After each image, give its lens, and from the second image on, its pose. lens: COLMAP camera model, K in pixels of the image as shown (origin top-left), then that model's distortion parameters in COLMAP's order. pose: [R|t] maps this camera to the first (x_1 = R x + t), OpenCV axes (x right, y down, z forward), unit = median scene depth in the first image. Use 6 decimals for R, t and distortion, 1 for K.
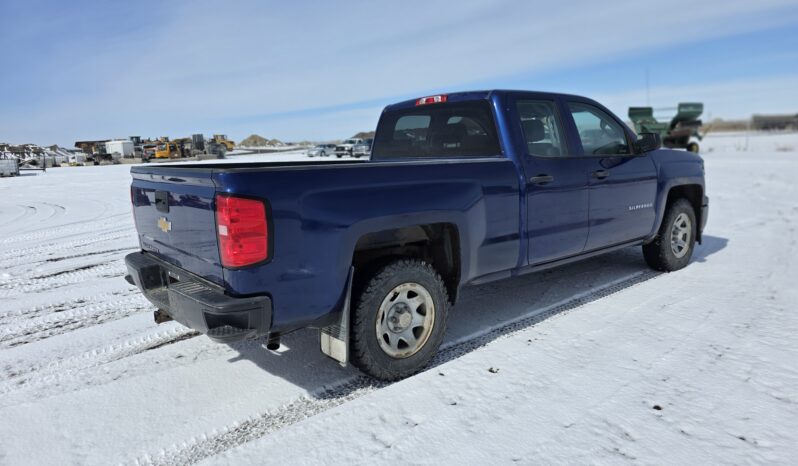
lens RADIAL K [[536.5, 0, 403.7], [0, 536.5, 233.5], [0, 0, 1]] dist [0.049473, -0.036827]
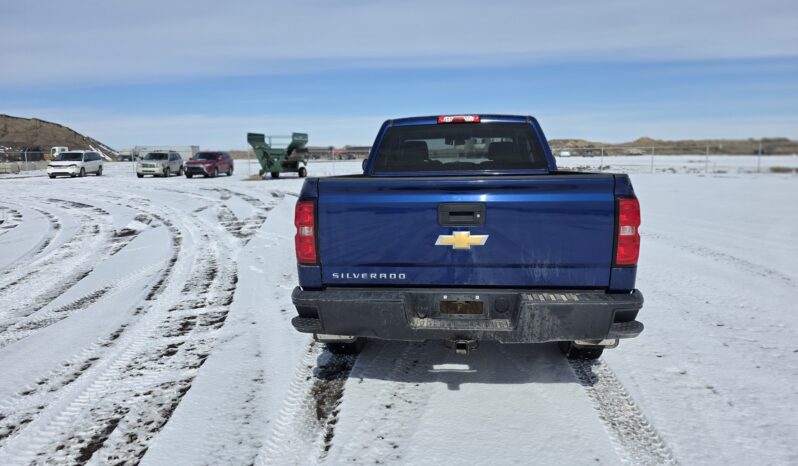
lens RADIAL K [[536.5, 0, 401.7], [0, 536.5, 237.0], [0, 0, 1]] dist [0.049473, -0.036827]
pose [[0.702621, -0.079891, 0.707065, -0.698148], [0.106520, 0.994289, 0.006494, -0.024683], [-0.703546, 0.070754, 0.707118, 0.278037]]
